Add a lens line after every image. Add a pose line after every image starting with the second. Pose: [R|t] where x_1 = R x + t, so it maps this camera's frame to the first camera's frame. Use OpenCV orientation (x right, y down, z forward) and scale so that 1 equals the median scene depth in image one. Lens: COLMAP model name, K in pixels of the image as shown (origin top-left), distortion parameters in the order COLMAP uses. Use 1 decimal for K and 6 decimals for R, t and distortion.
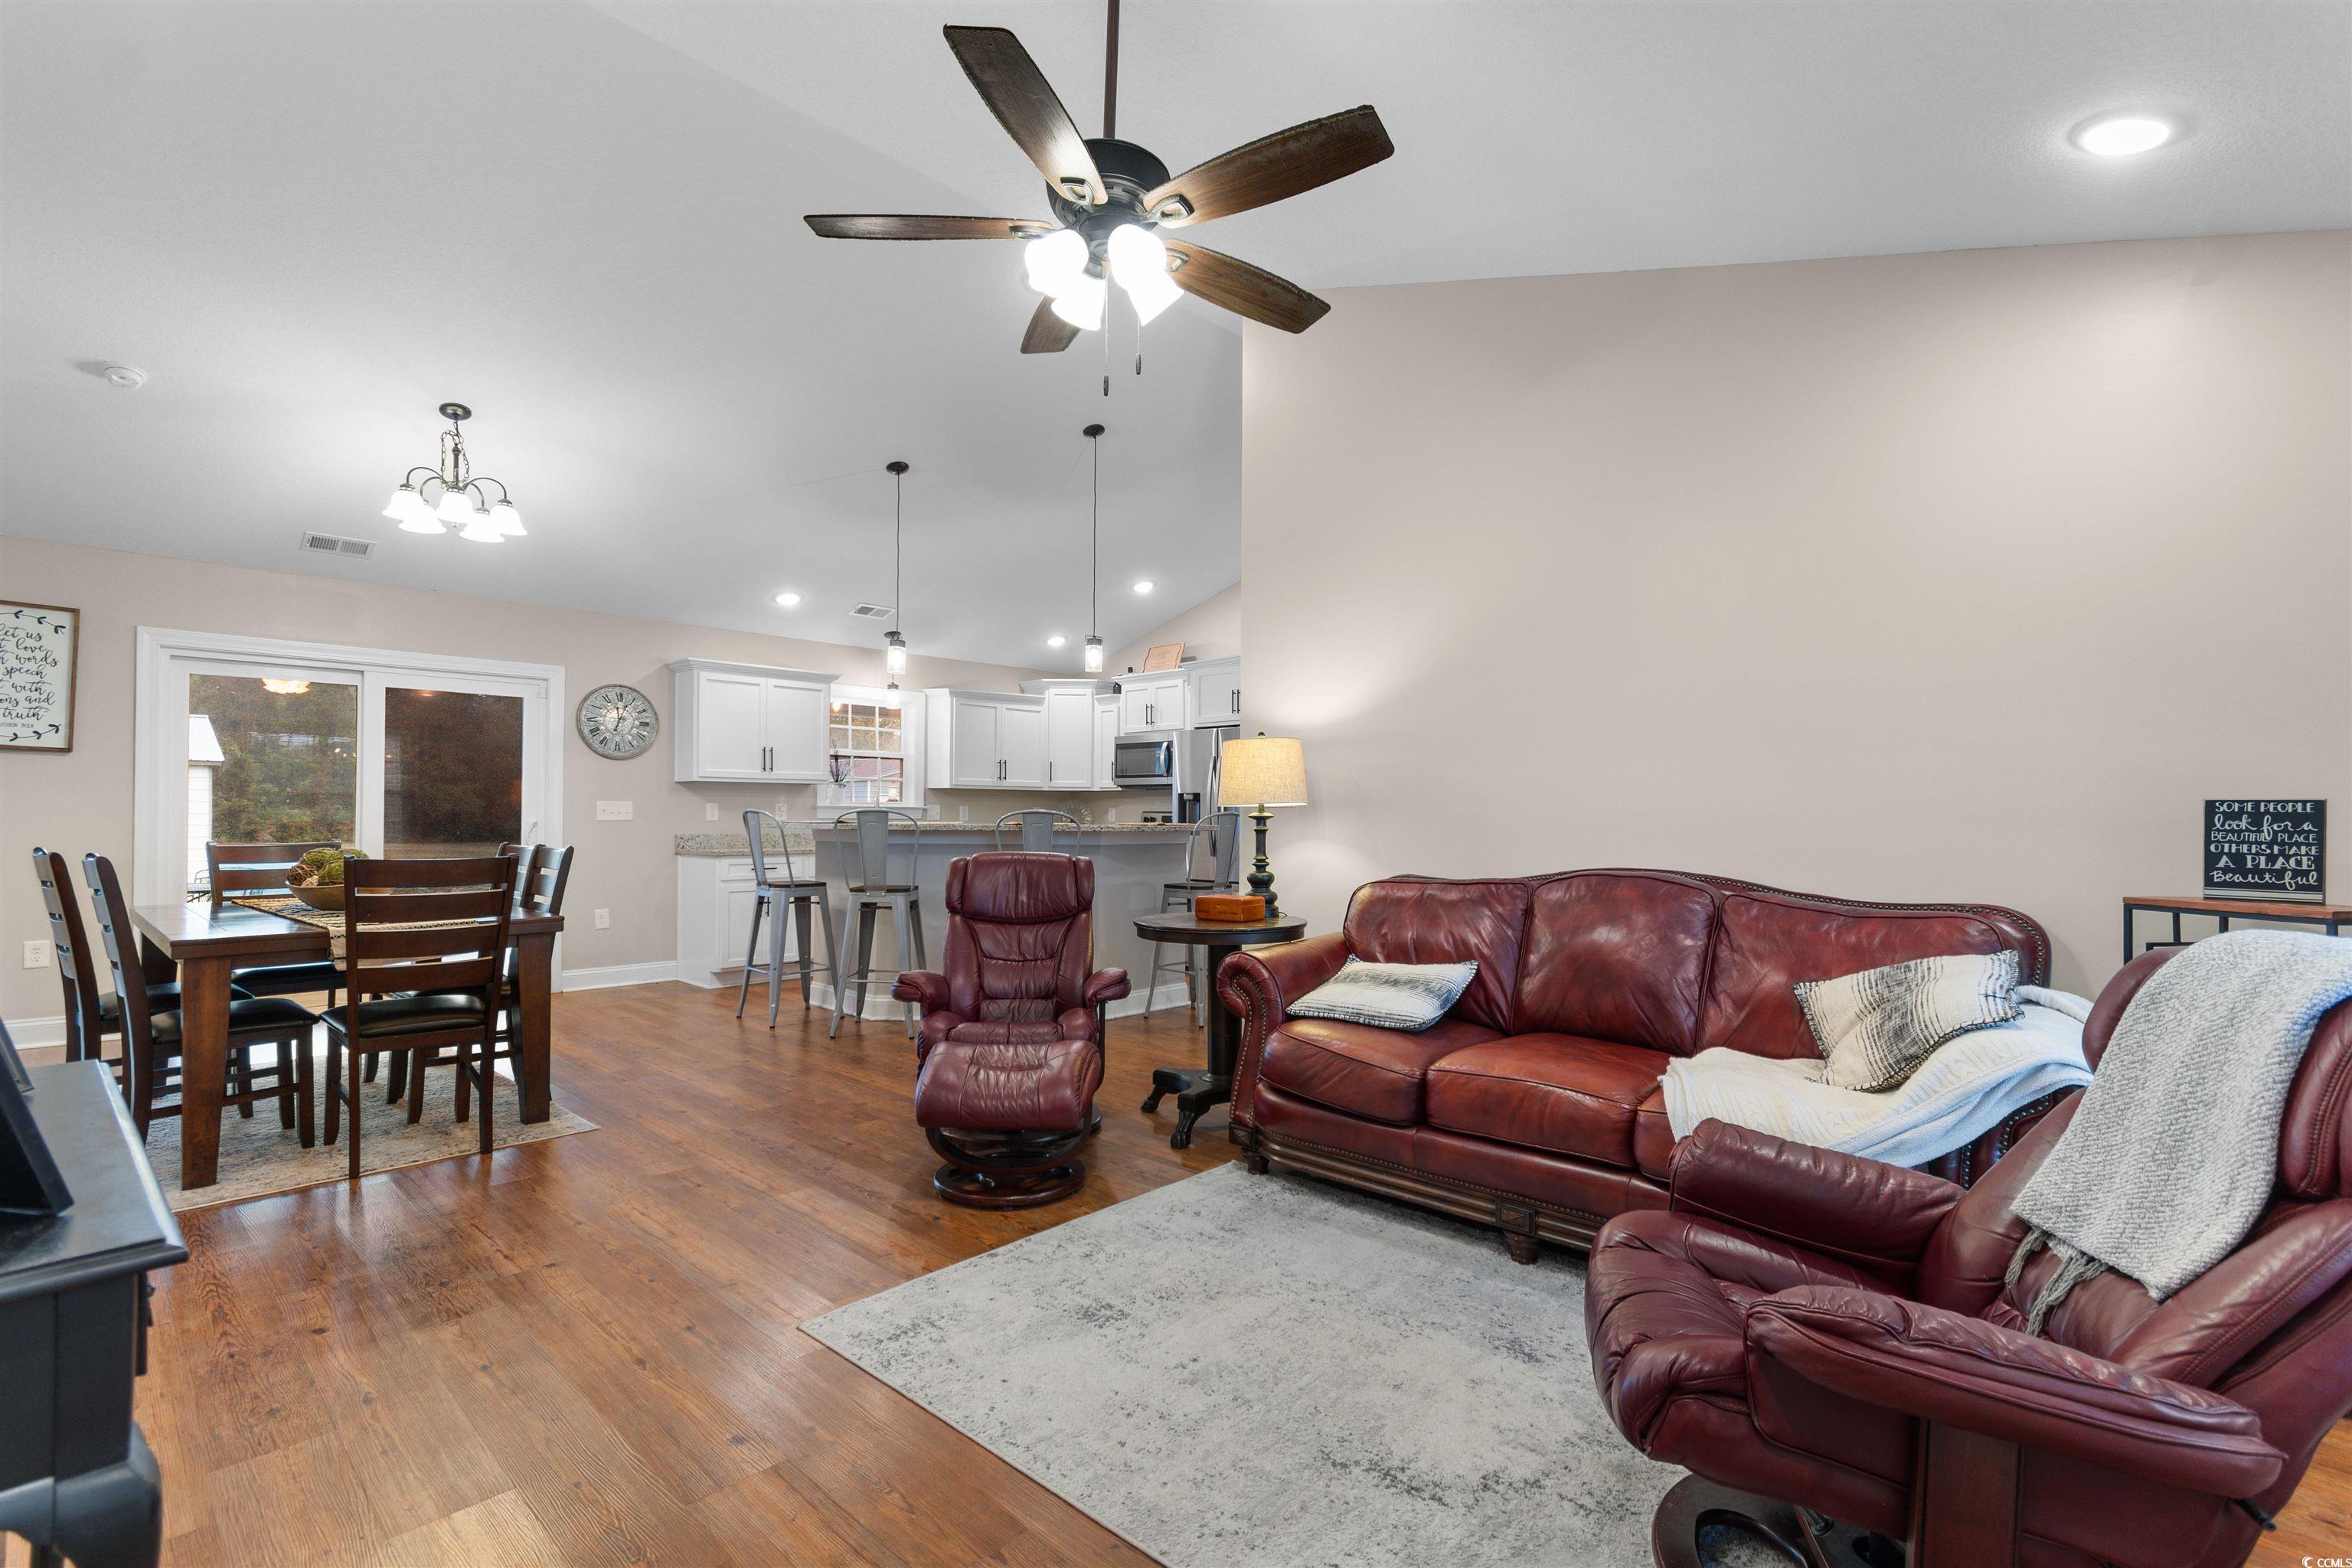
lens RADIAL K [[1067.2, 0, 1177.5], [0, 1067.2, 801.9], [0, 0, 1]] dist [0.001836, -0.000525]
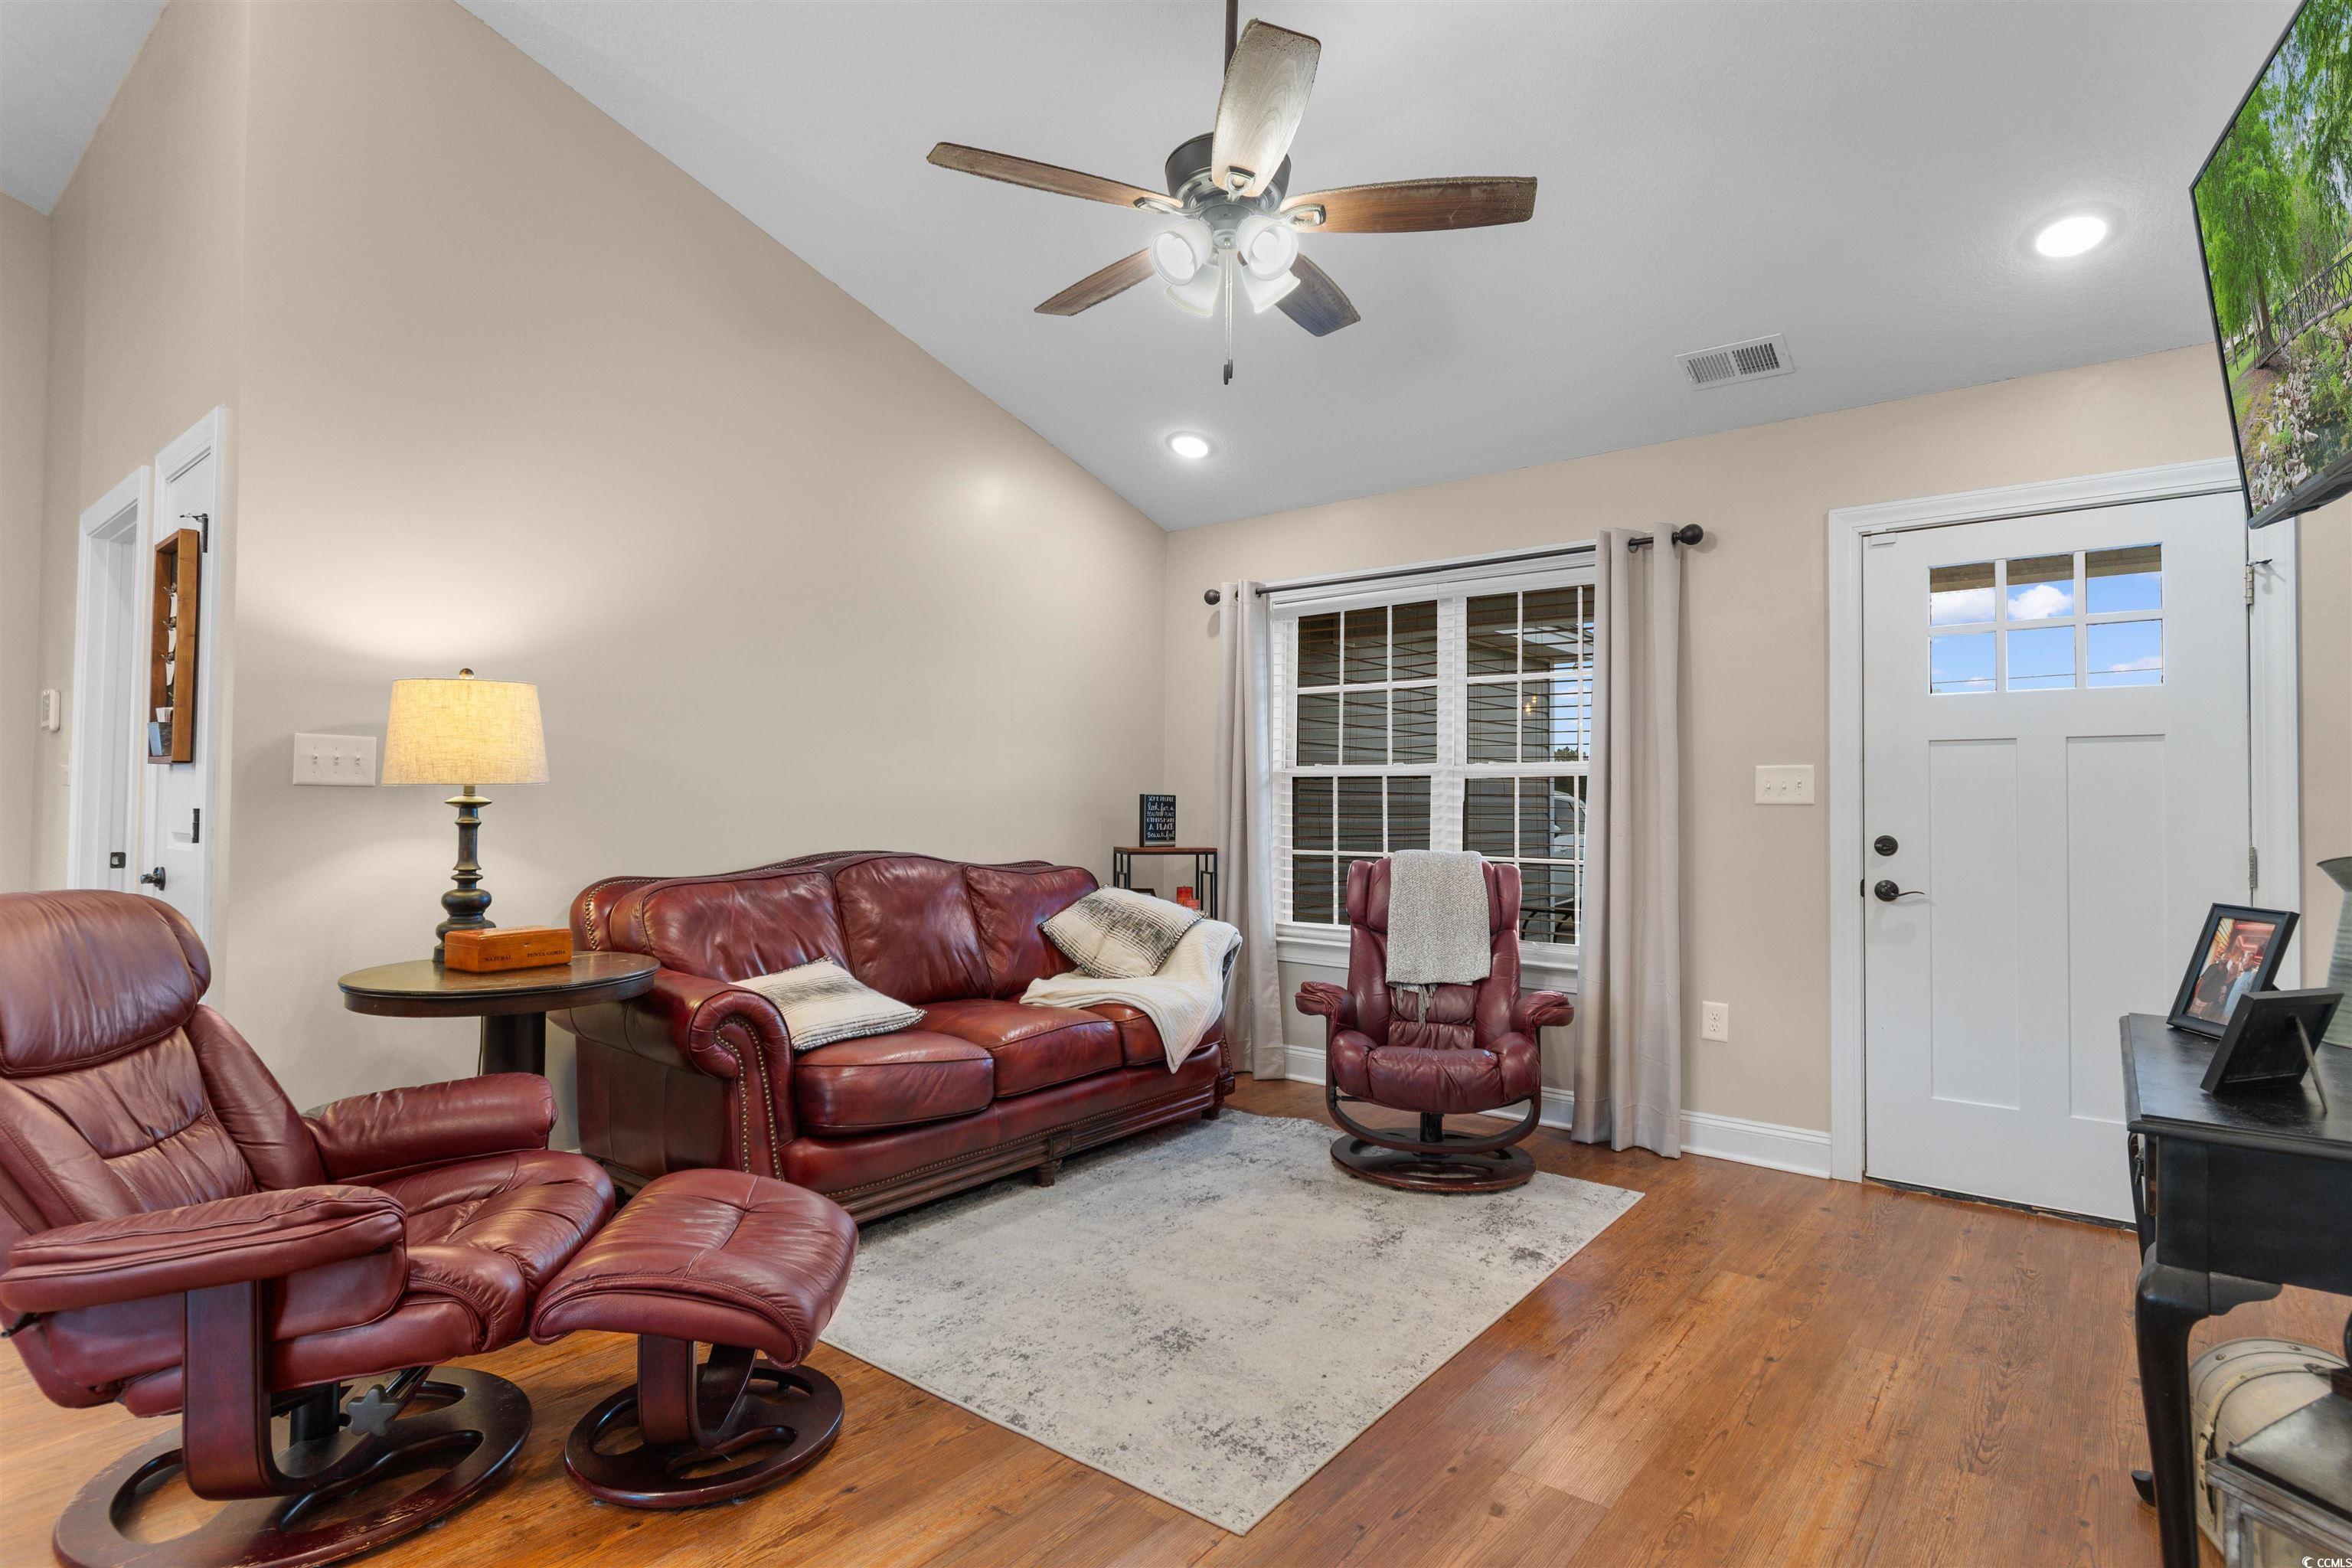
lens RADIAL K [[1179.7, 0, 1179.2], [0, 1179.7, 778.2], [0, 0, 1]] dist [0.000359, 0.000218]
pose [[-0.076482, 0.018279, 0.996903, -0.505234], [-0.020695, 0.999587, -0.019916, 0.003699], [-0.996856, -0.022154, -0.076072, 0.494087]]
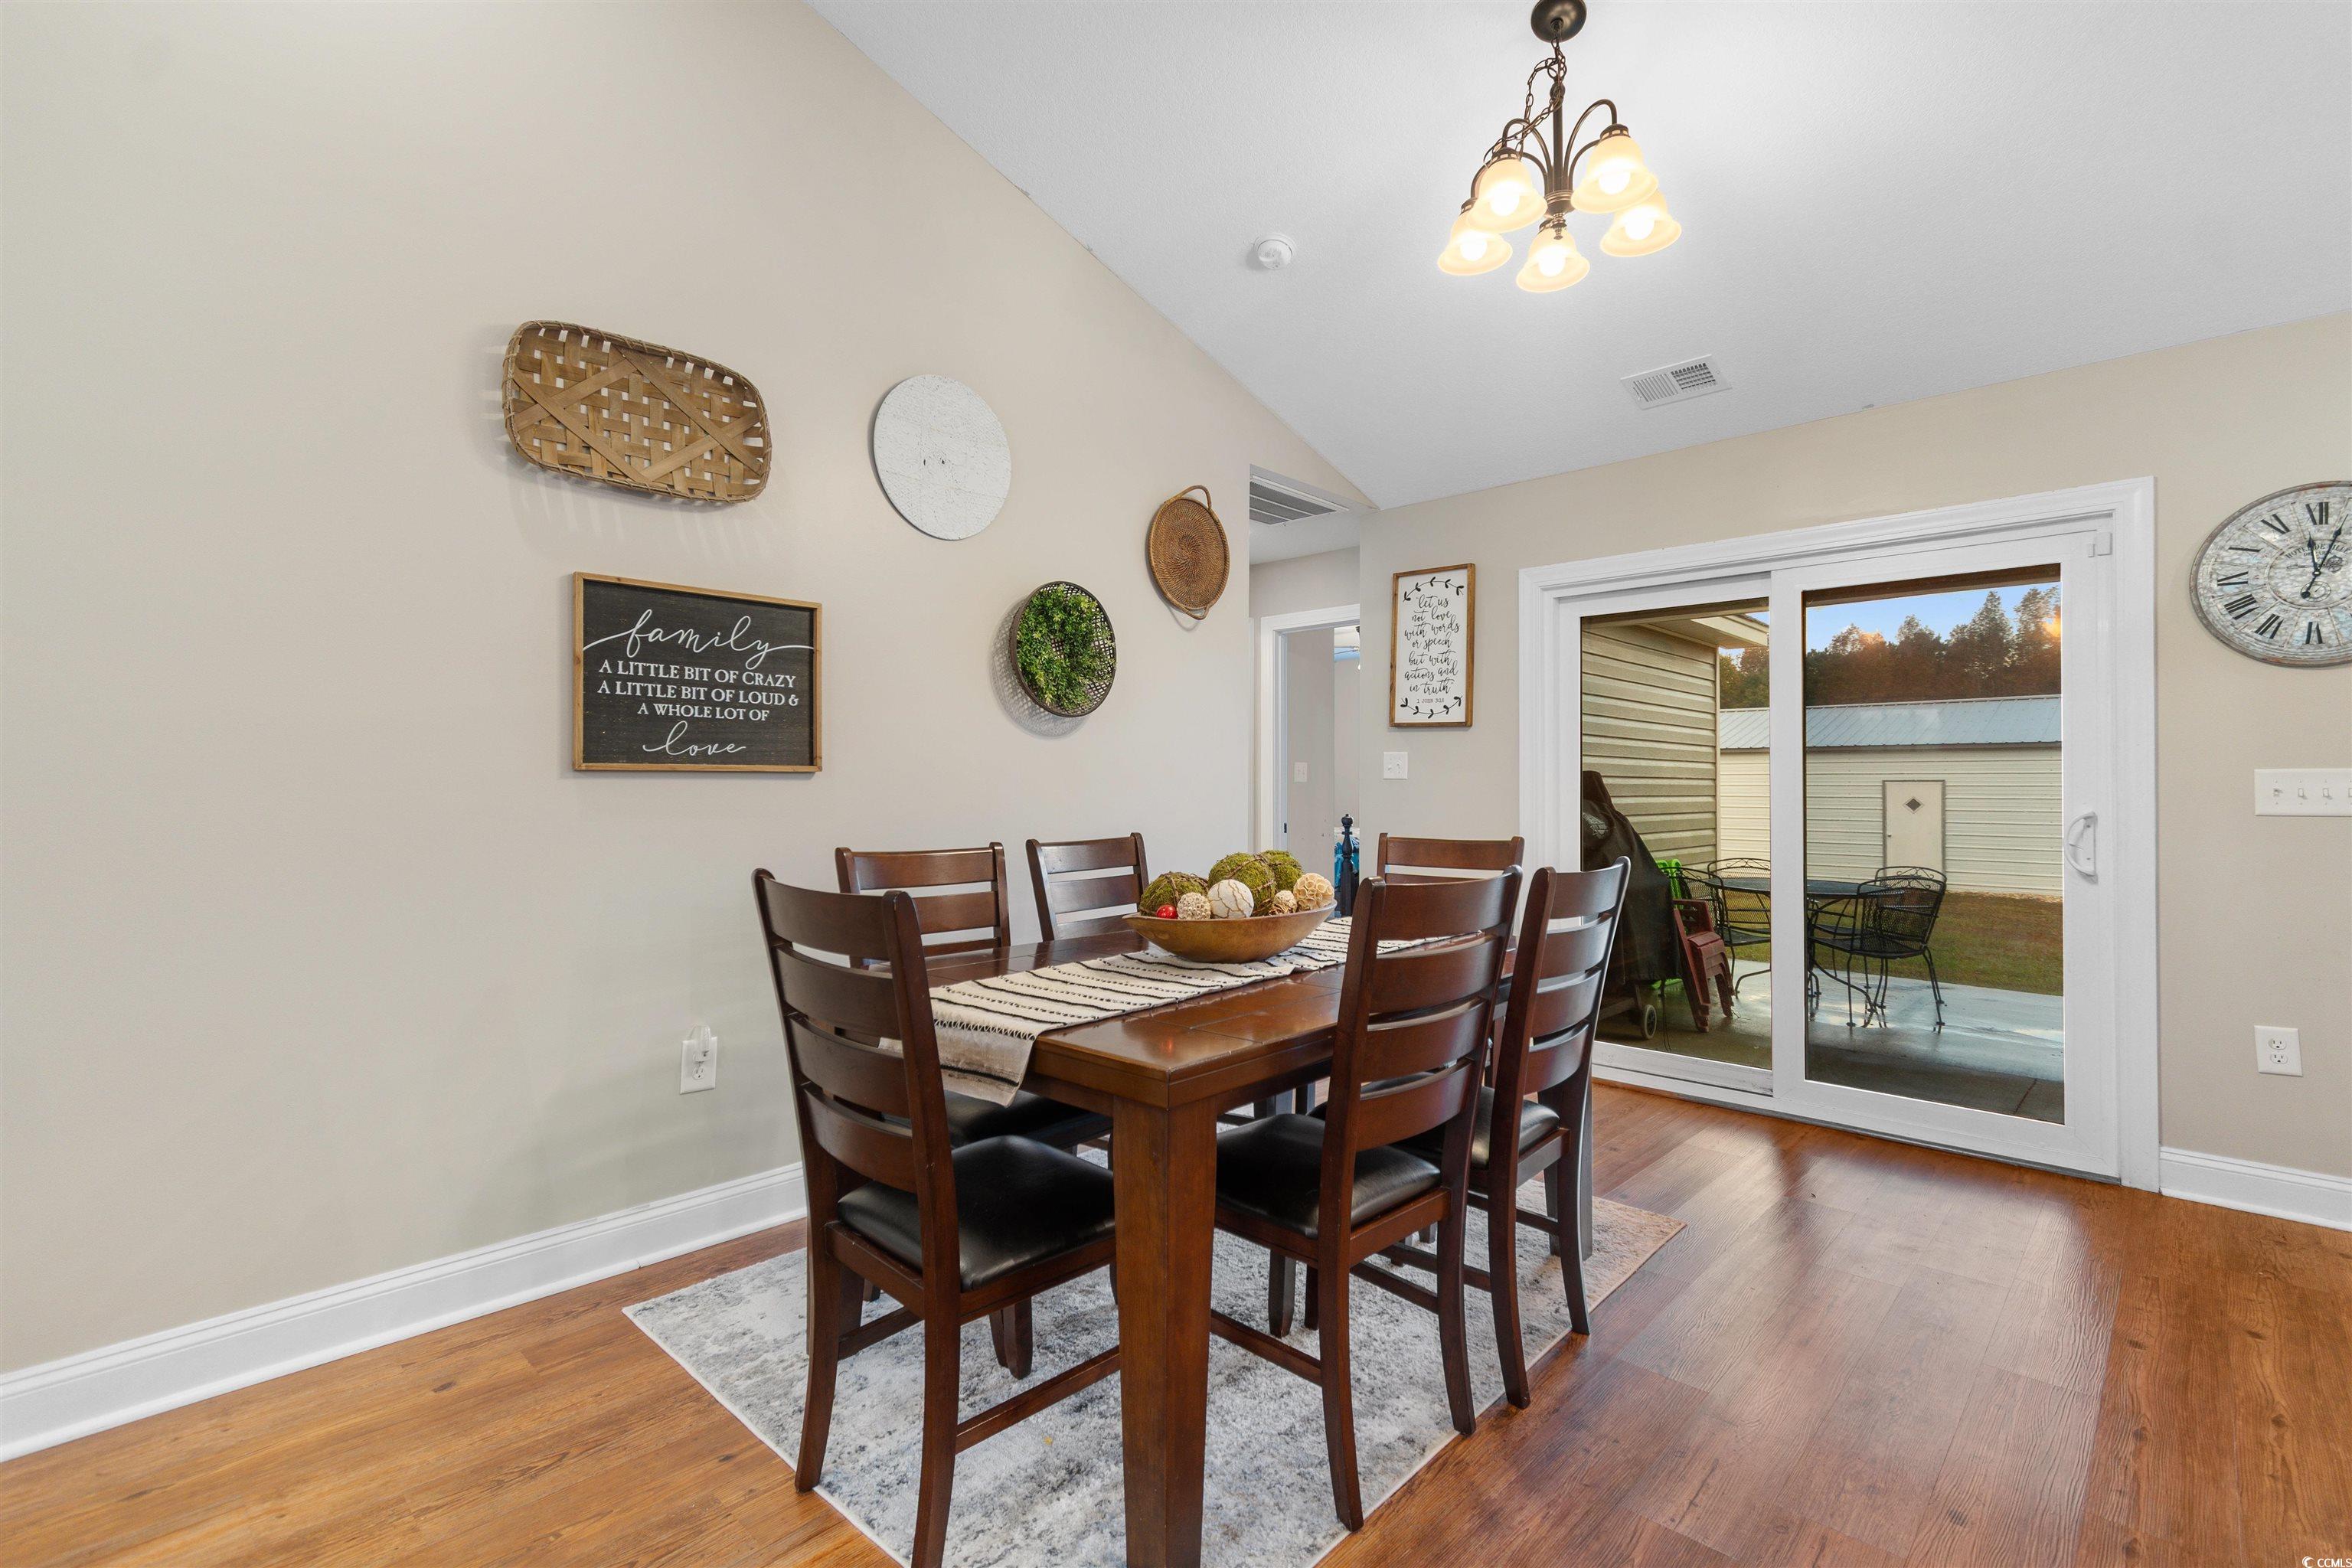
lens RADIAL K [[1059.9, 0, 1176.4], [0, 1059.9, 776.7], [0, 0, 1]] dist [0.001680, -0.000115]
pose [[-0.003710, -0.018417, -0.999824, -0.152447], [0.005845, 0.999813, -0.018438, 0.009724], [0.999976, -0.005912, -0.003601, 0.735721]]
